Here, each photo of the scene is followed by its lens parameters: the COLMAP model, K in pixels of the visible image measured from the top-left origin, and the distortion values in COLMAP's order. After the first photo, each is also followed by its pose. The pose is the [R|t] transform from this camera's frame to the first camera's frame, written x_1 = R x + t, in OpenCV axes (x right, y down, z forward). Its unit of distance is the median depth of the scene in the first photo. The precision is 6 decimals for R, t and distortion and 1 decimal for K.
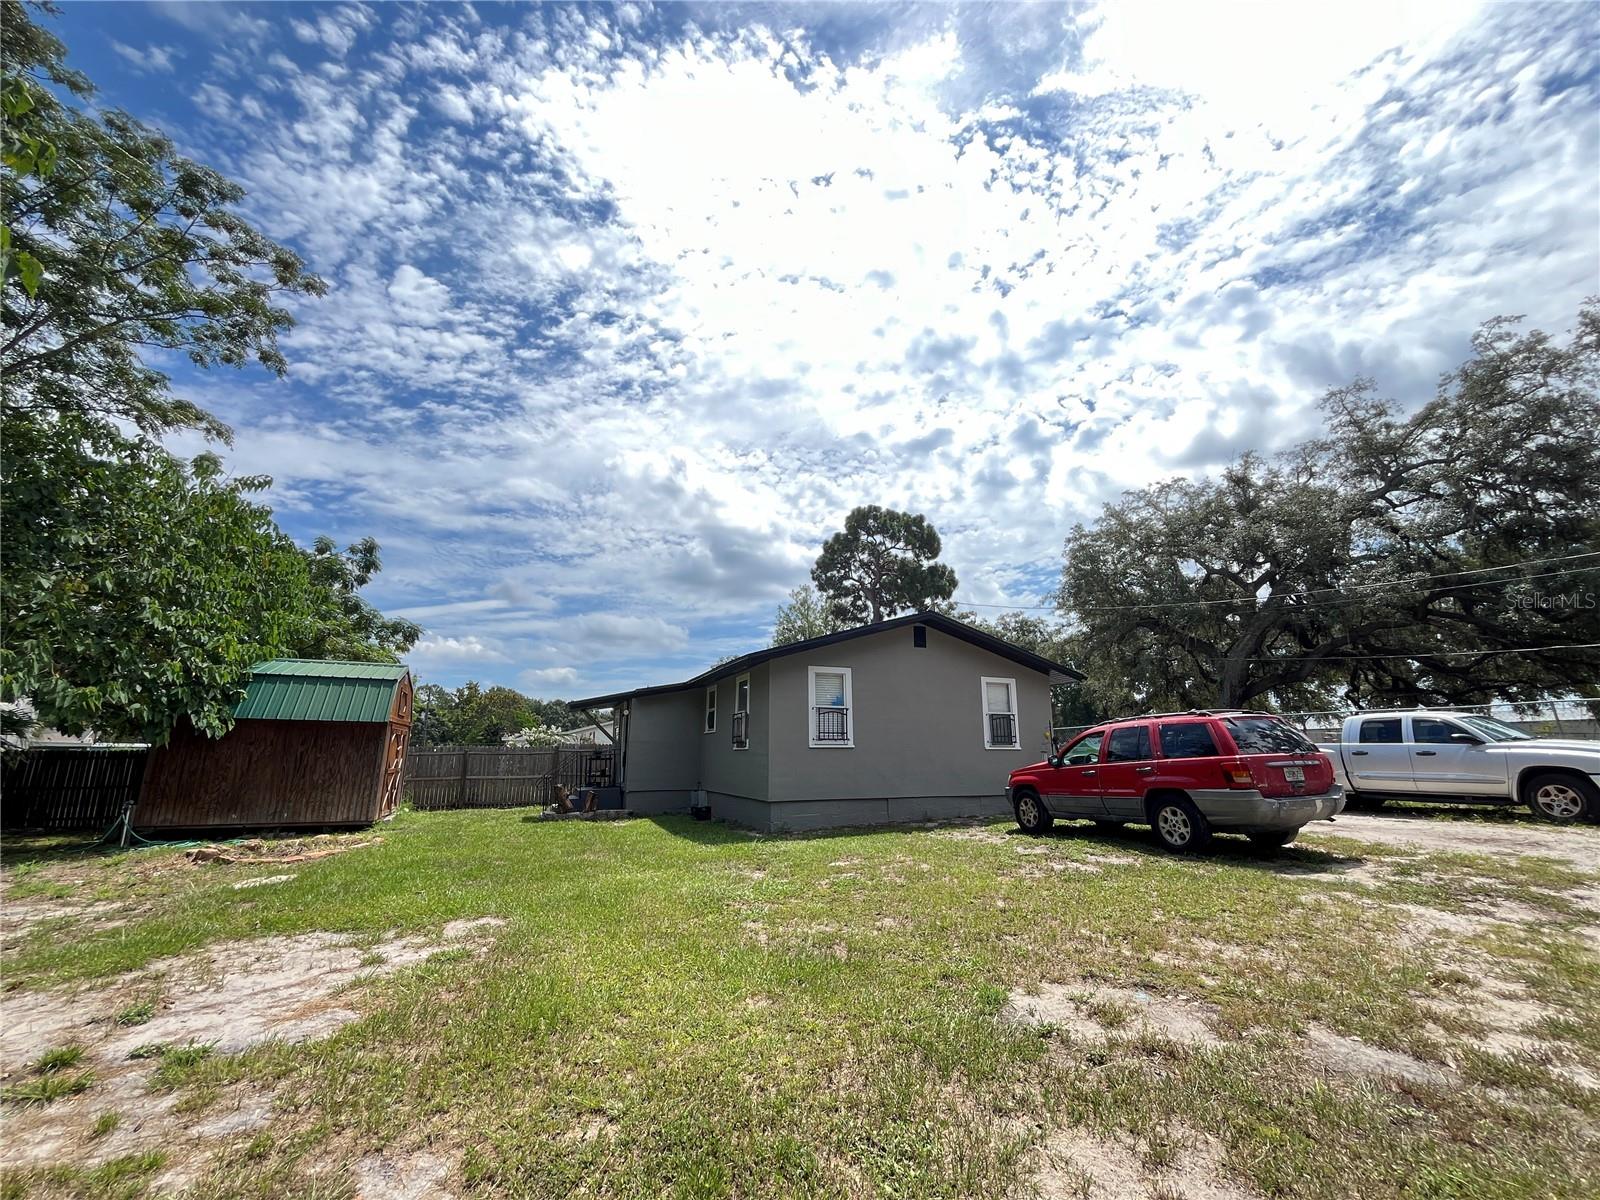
lens RADIAL K [[649.2, 0, 801.7], [0, 649.2, 603.3], [0, 0, 1]] dist [-0.000899, -0.000816]
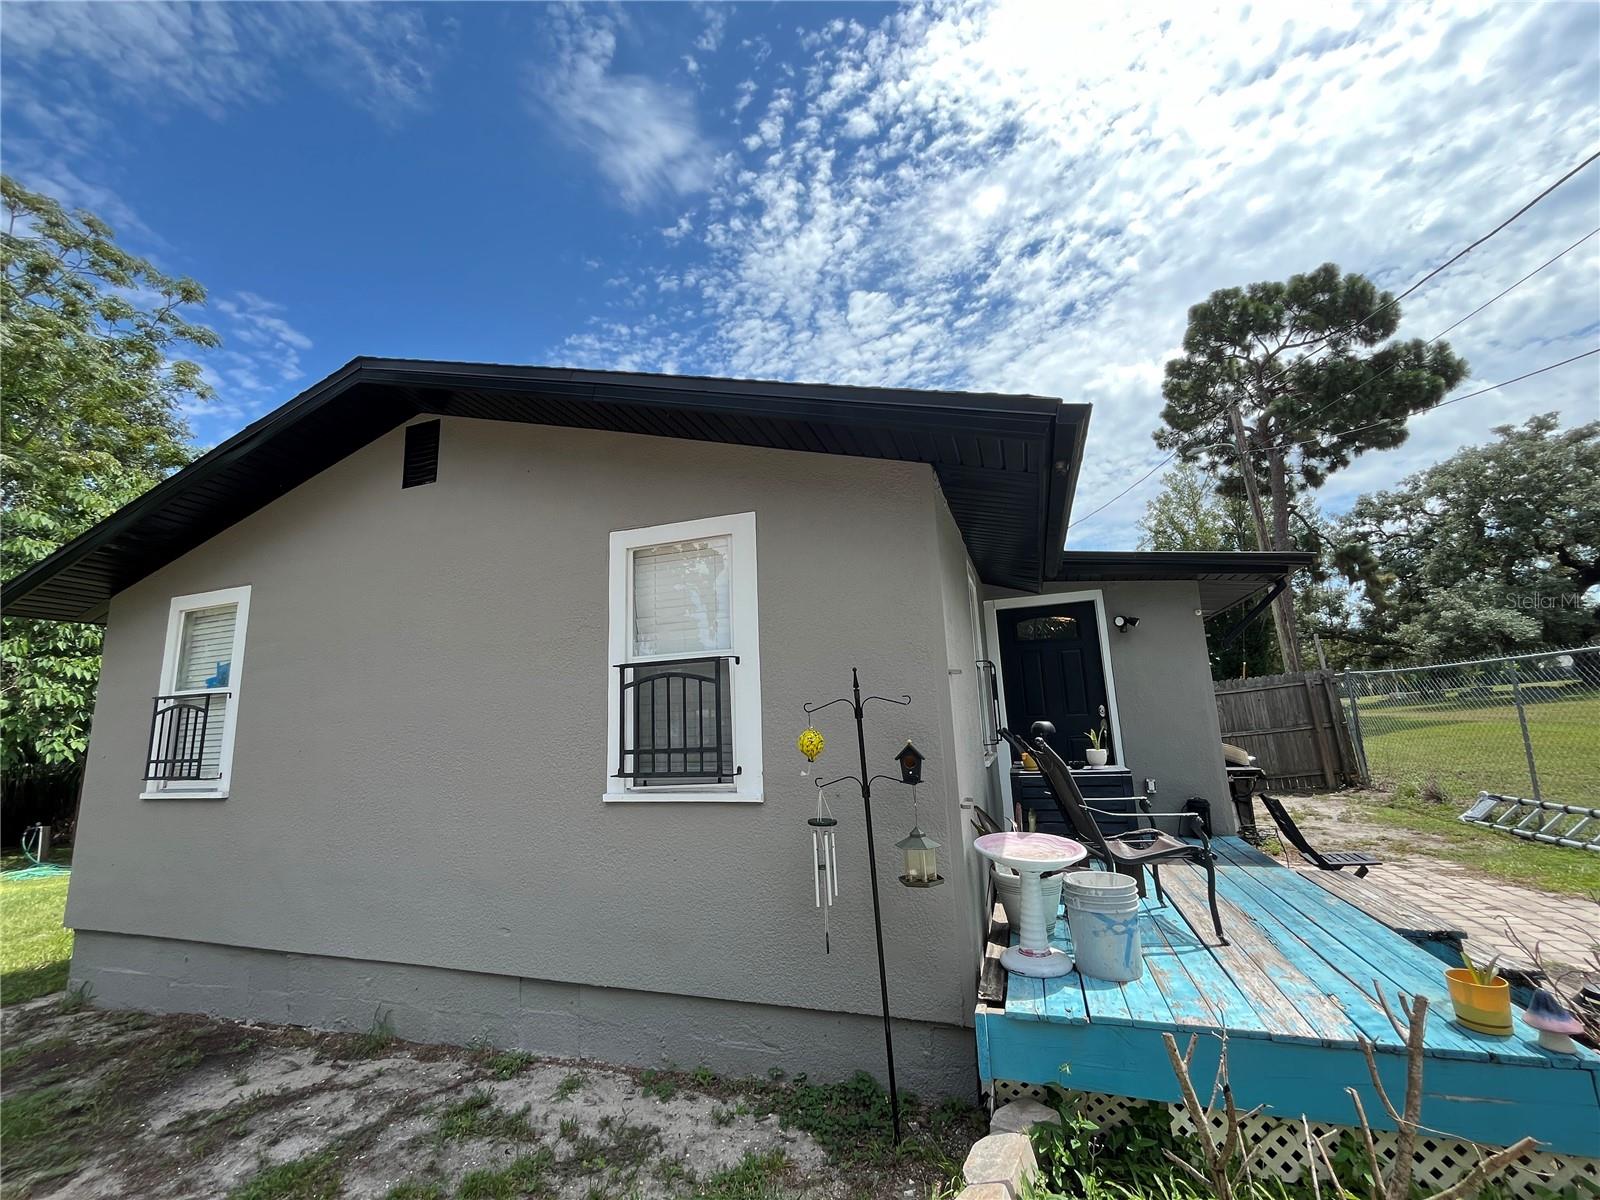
lens RADIAL K [[649.2, 0, 794.1], [0, 649.2, 615.1], [0, 0, 1]] dist [-0.000899, -0.000816]
pose [[0.732448, -0.129865, -0.668323, 0.158424], [0.188816, 0.981880, 0.016139, 0.049234], [0.654117, -0.138011, 0.743697, 0.236672]]
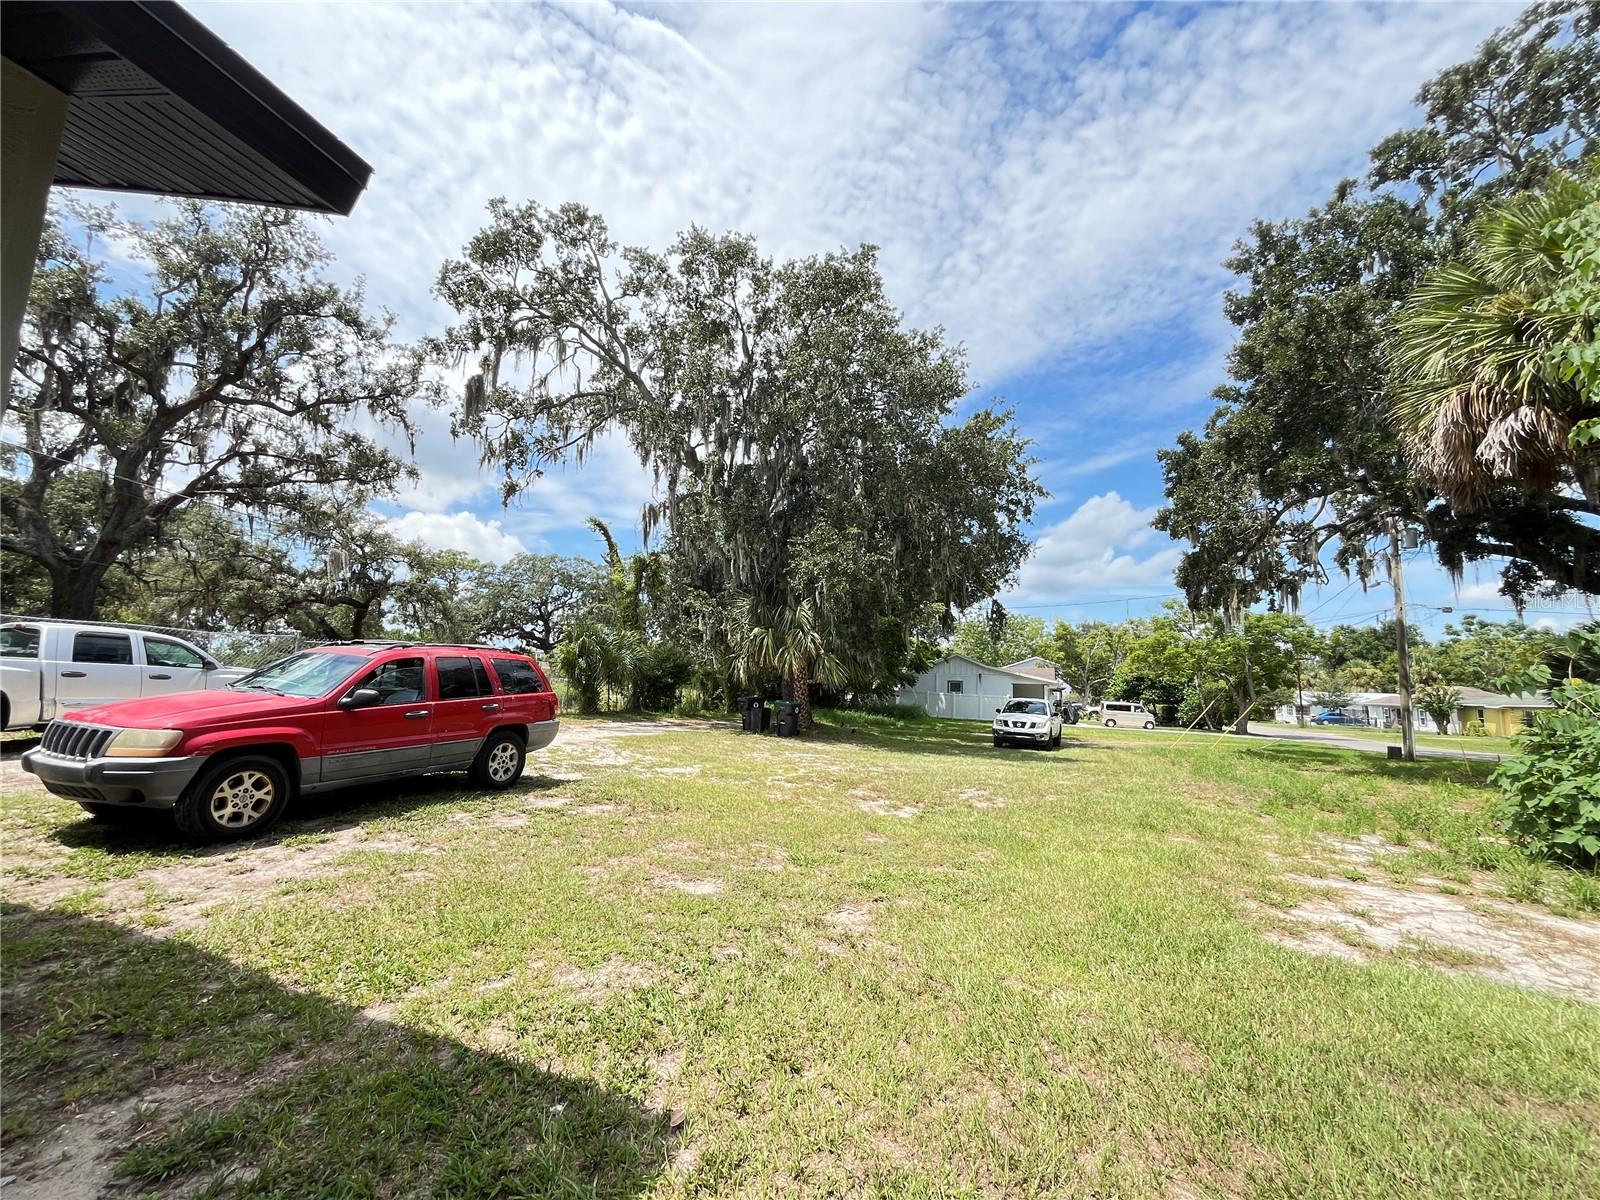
lens RADIAL K [[649.2, 0, 798.9], [0, 649.2, 606.0], [0, 0, 1]] dist [-0.000899, -0.000816]
pose [[-0.746583, 0.062779, 0.662324, -0.069233], [-0.182129, 0.938221, -0.294229, 0.053333], [-0.639878, -0.340295, -0.689026, 0.238620]]
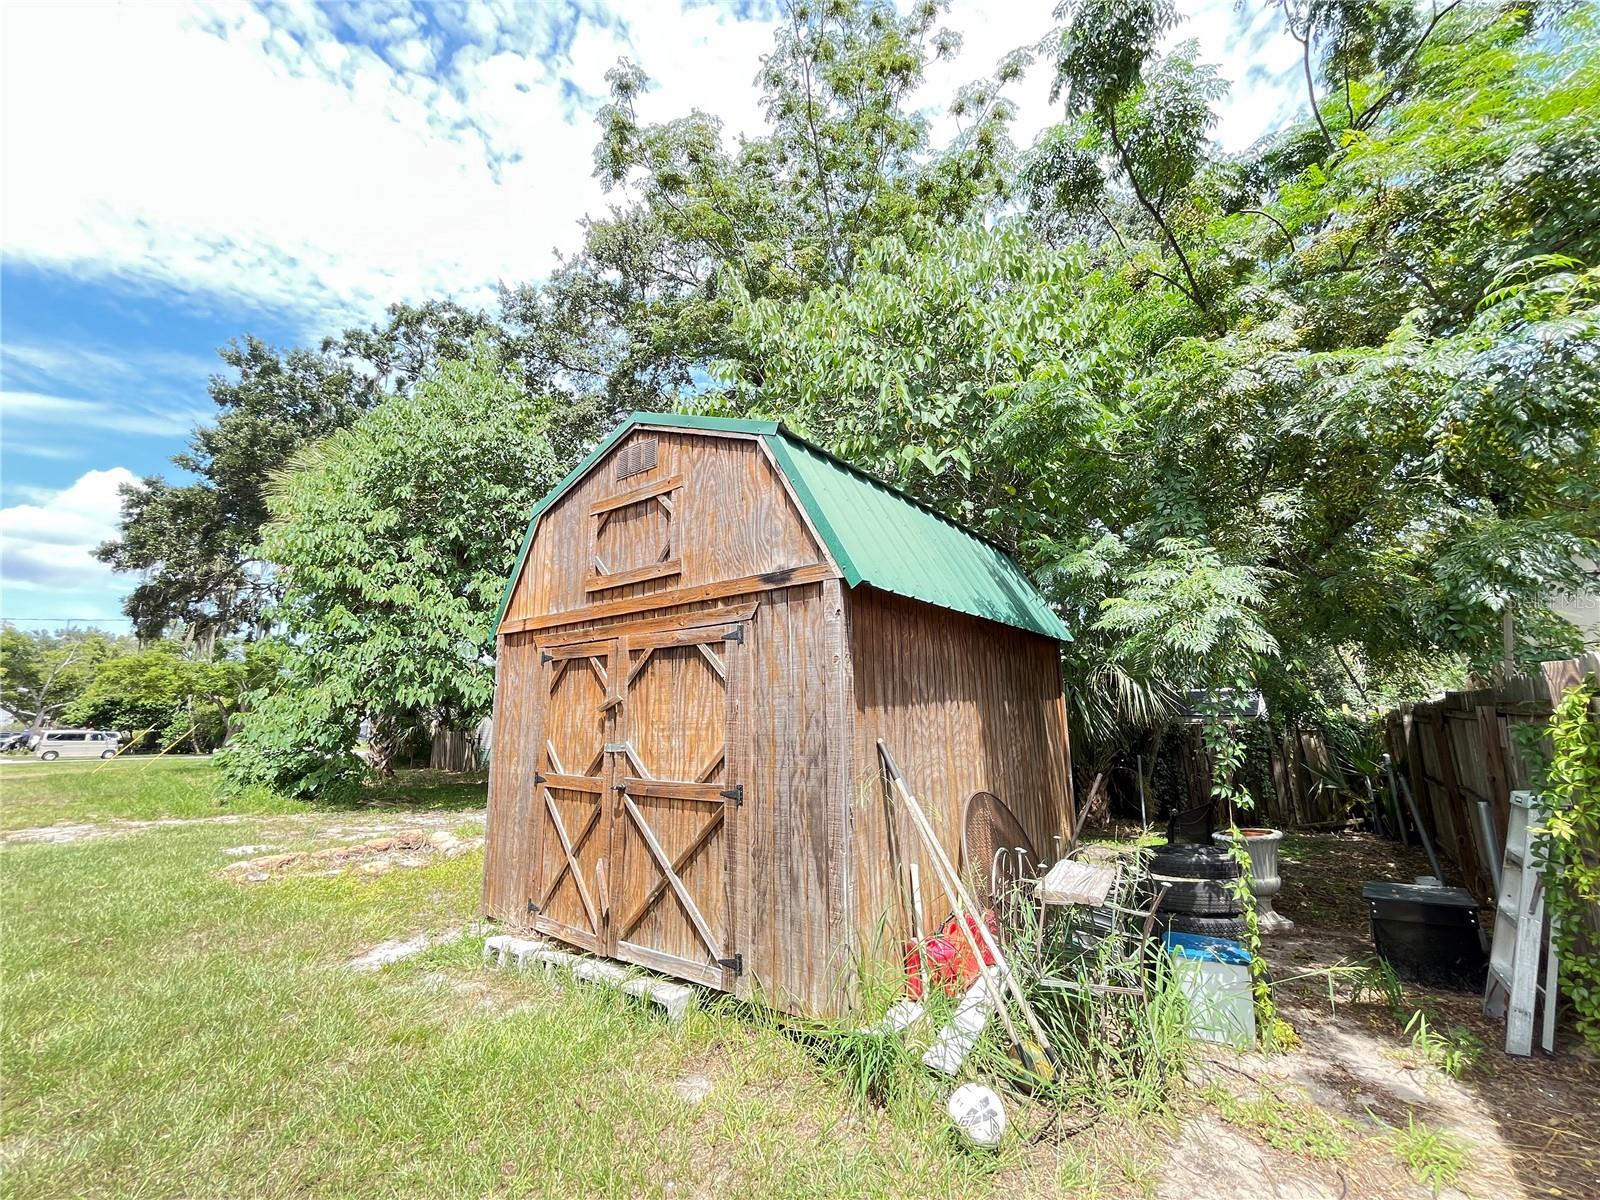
lens RADIAL K [[649.2, 0, 800.5], [0, 649.2, 604.2], [0, 0, 1]] dist [-0.000899, -0.000816]
pose [[-0.867124, -0.071358, -0.492955, -0.166377], [0.130159, 0.922835, -0.362539, 0.088677], [0.480786, -0.378528, -0.790924, 0.381378]]
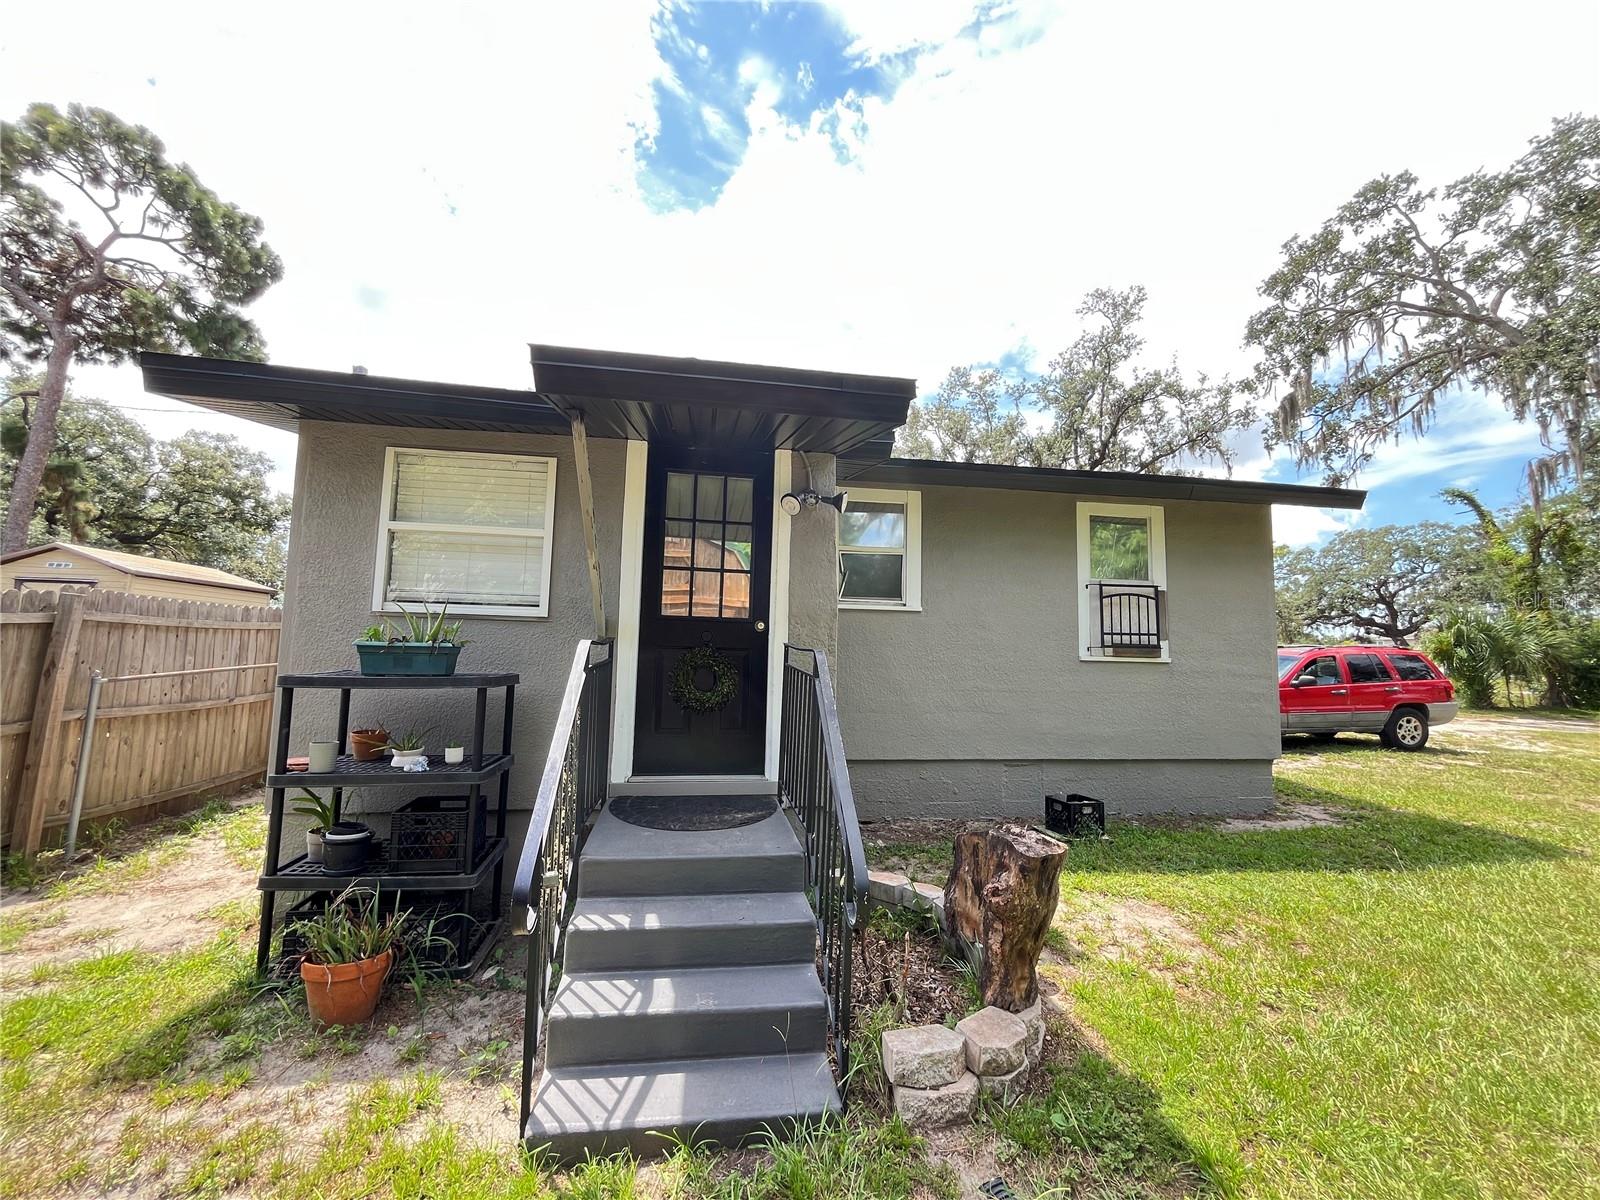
lens RADIAL K [[649.2, 0, 799.3], [0, 649.2, 598.8], [0, 0, 1]] dist [-0.000899, -0.000816]
pose [[0.259767, 0.098275, 0.960658, -0.168419], [-0.247045, 0.968466, -0.032272, 0.069990], [-0.933536, -0.228943, 0.275854, 0.300664]]
